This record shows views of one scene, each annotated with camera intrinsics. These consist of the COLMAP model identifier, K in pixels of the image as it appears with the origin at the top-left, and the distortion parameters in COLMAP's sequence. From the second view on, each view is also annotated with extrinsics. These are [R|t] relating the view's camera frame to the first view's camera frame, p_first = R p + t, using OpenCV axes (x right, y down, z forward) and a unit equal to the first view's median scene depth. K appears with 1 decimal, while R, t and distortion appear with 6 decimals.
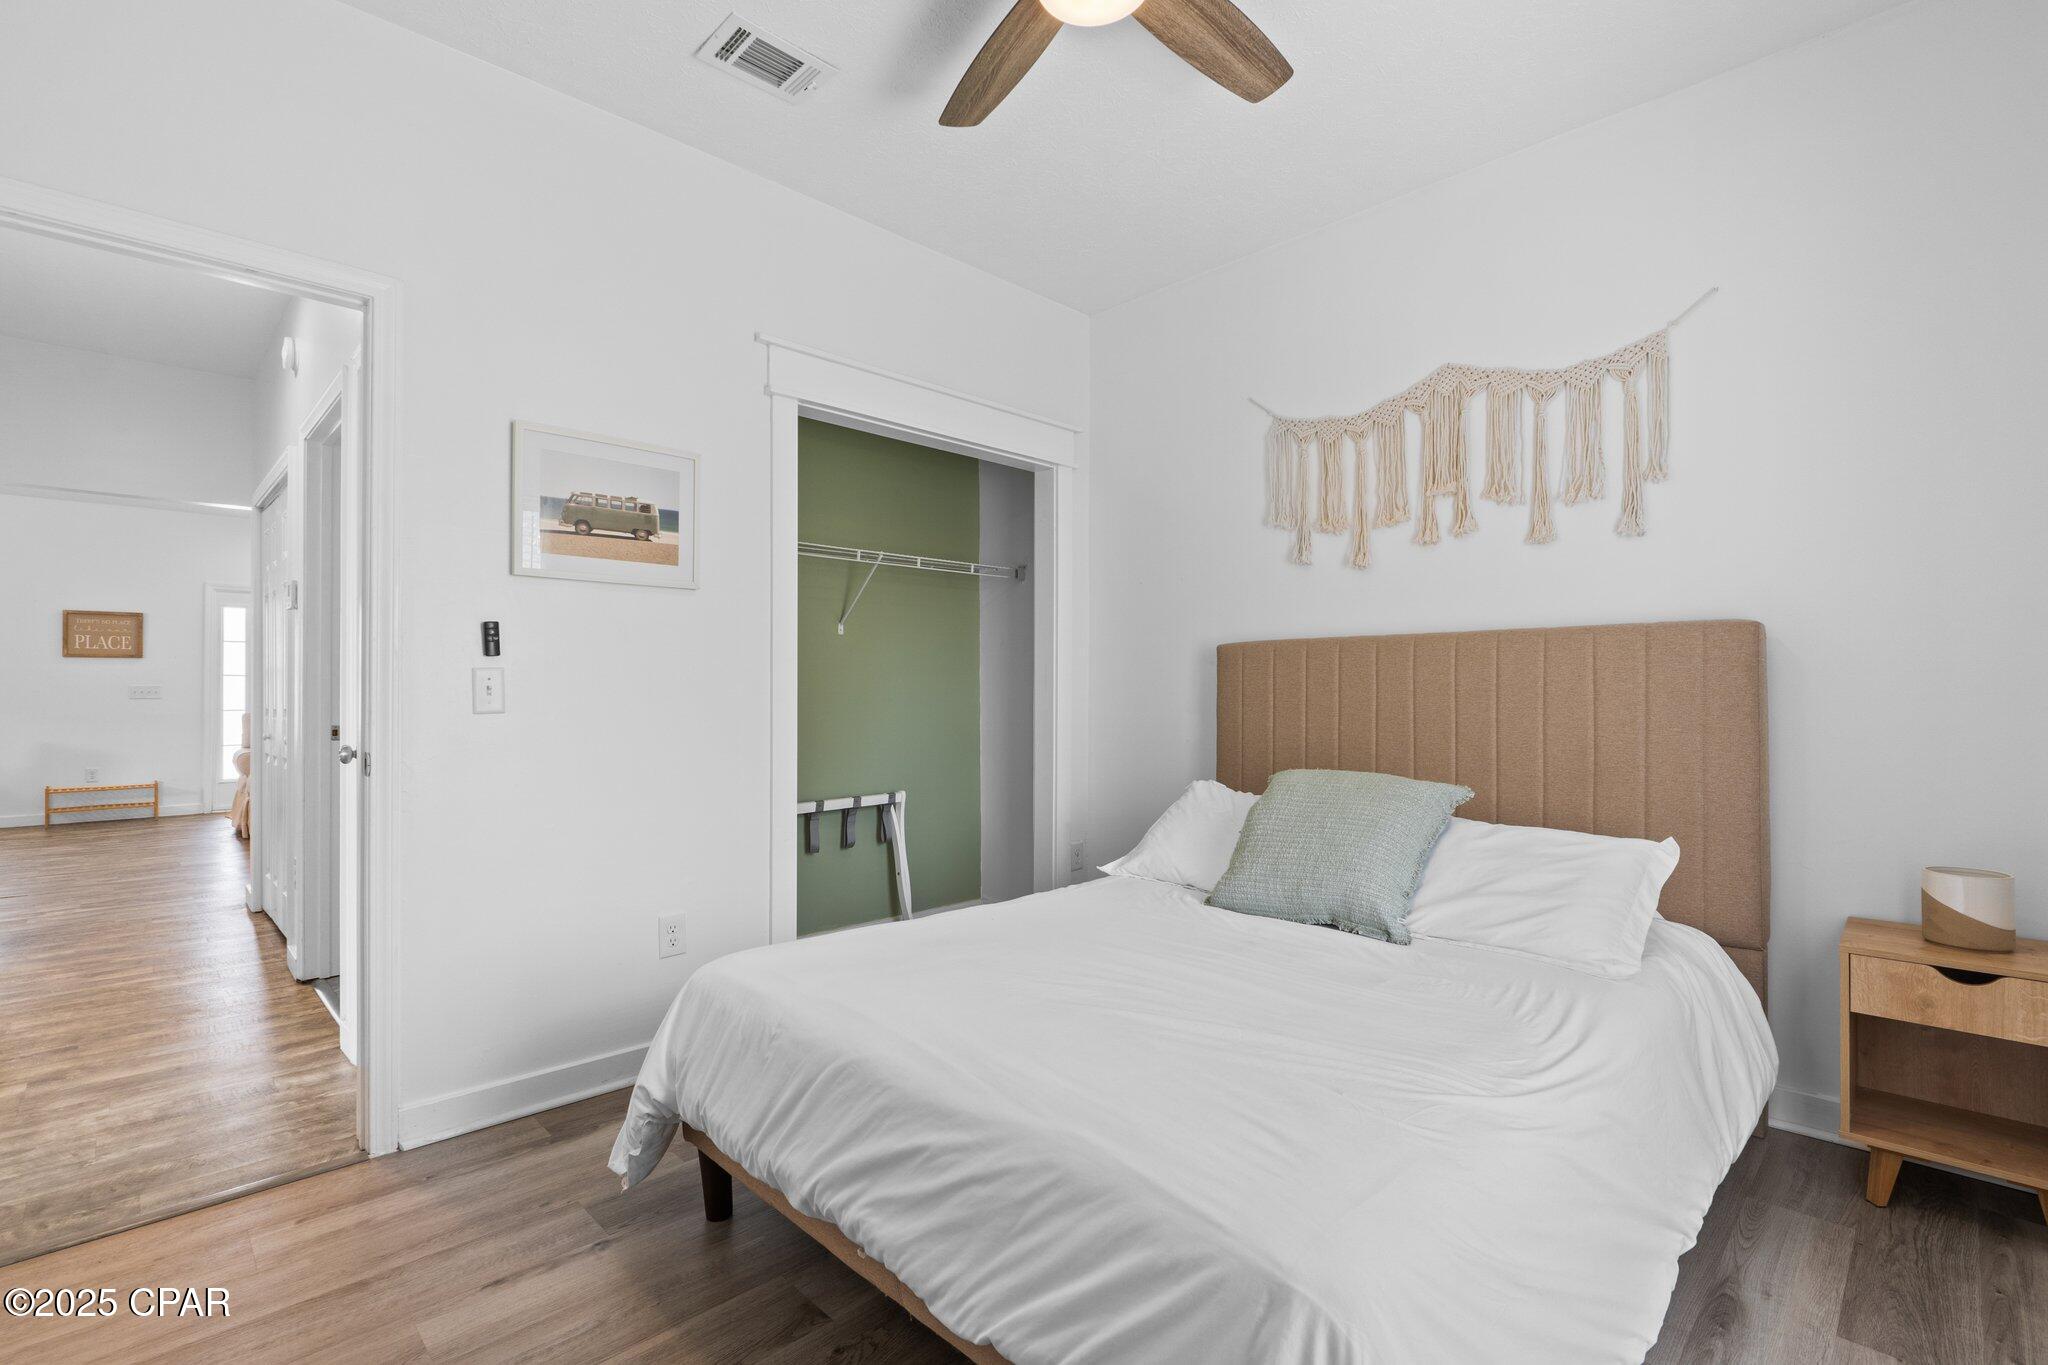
lens RADIAL K [[935.5, 0, 1020.7], [0, 935.5, 693.7], [0, 0, 1]] dist [0.000380, -0.000081]
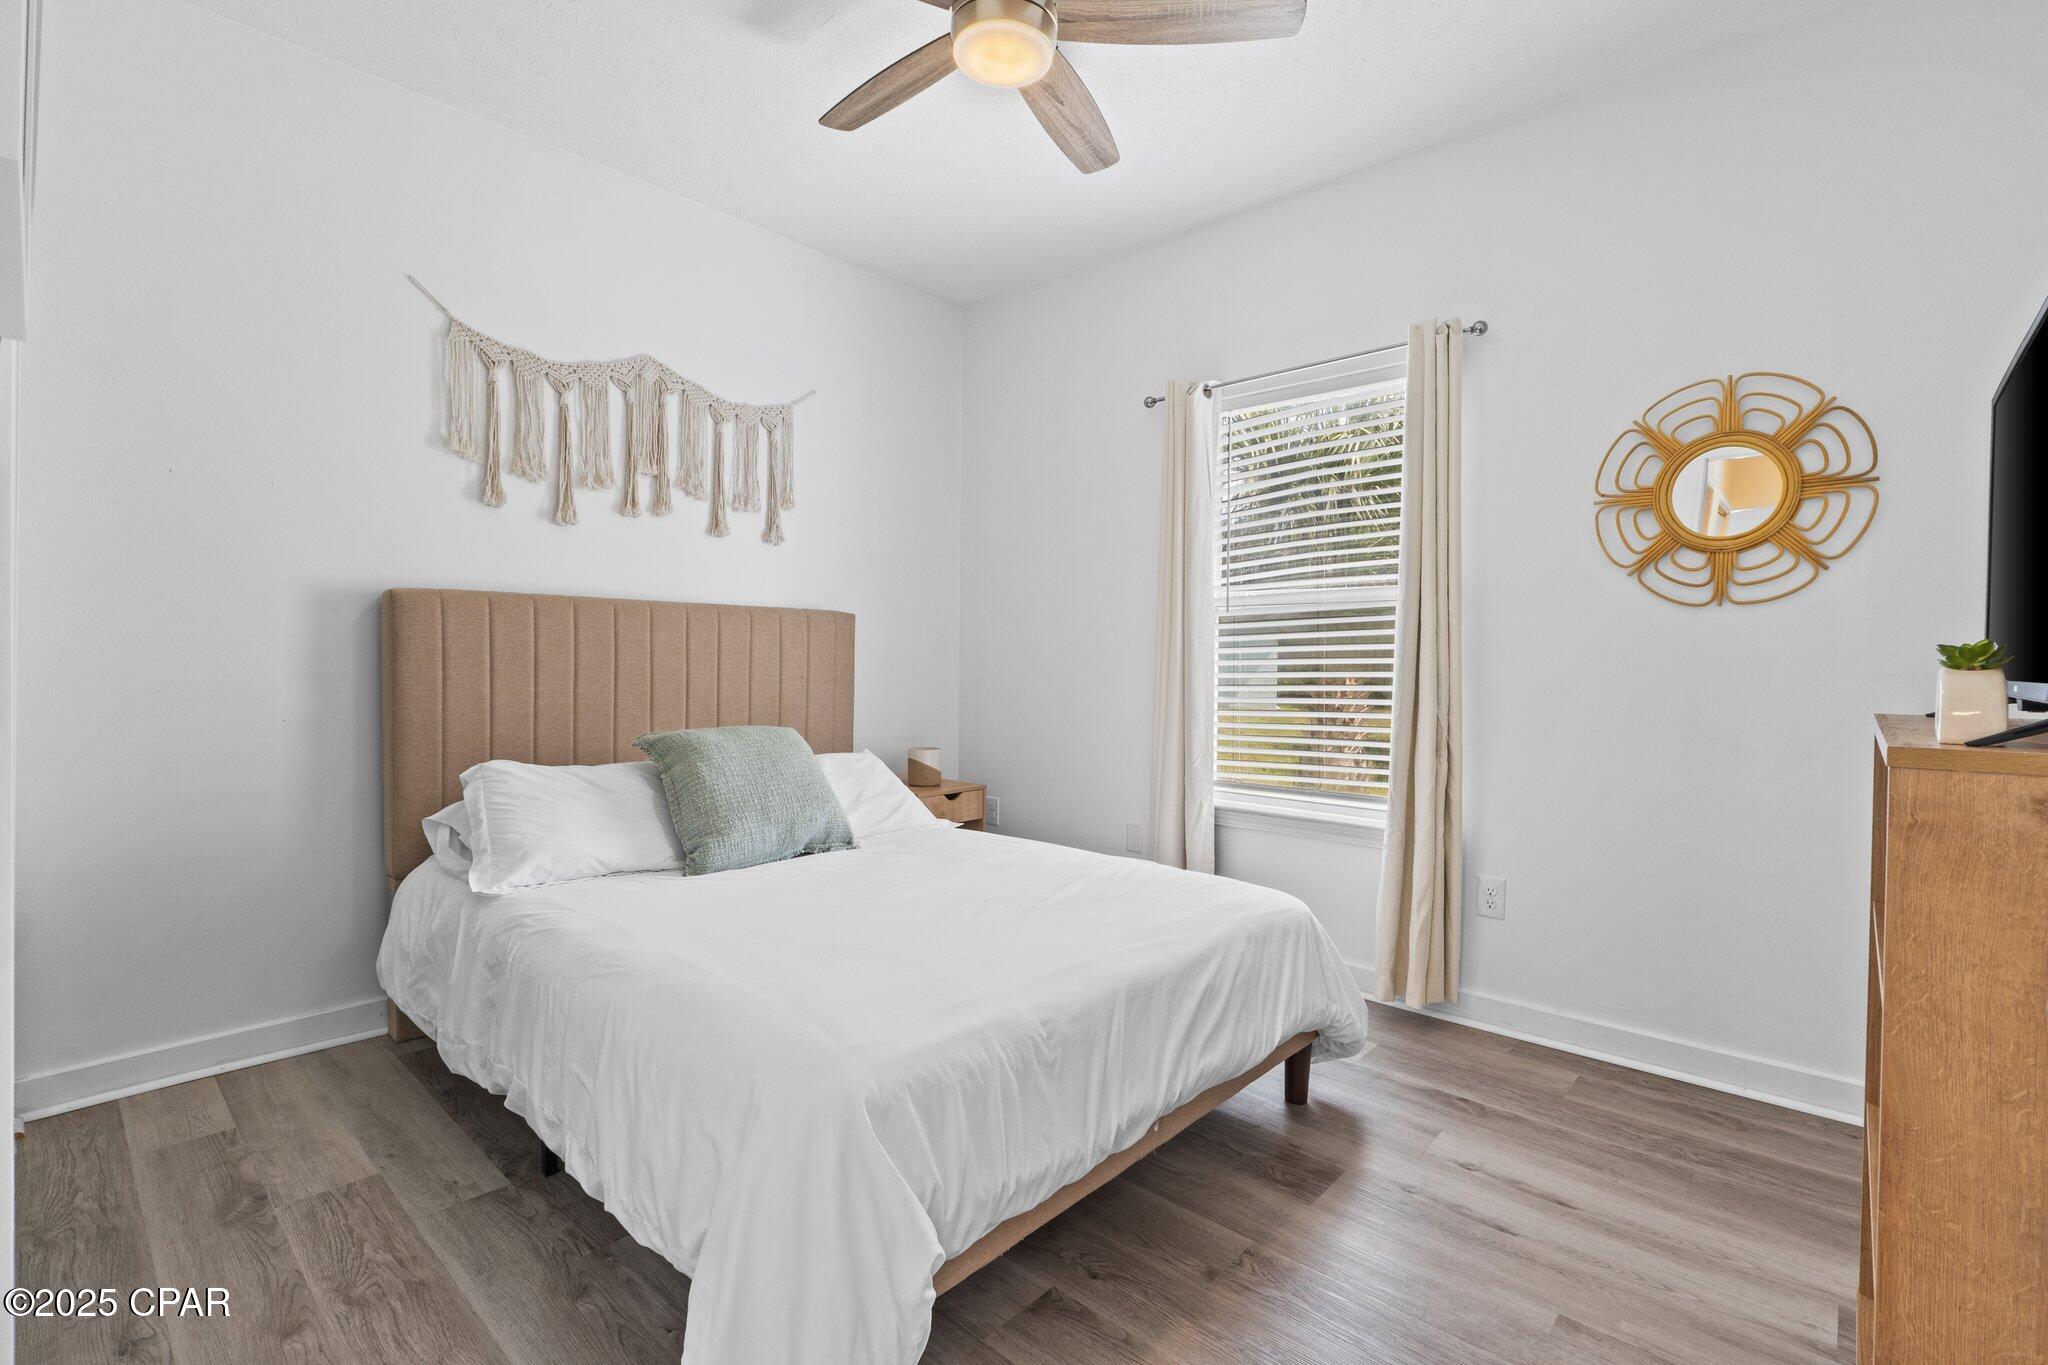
lens RADIAL K [[935.5, 0, 1021.2], [0, 935.5, 679.9], [0, 0, 1]] dist [0.000380, -0.000081]
pose [[-0.056923, -0.019479, 0.998189, -0.677619], [-0.009373, 0.999776, 0.018975, 0.003446], [-0.998335, -0.008276, -0.057093, 0.630076]]
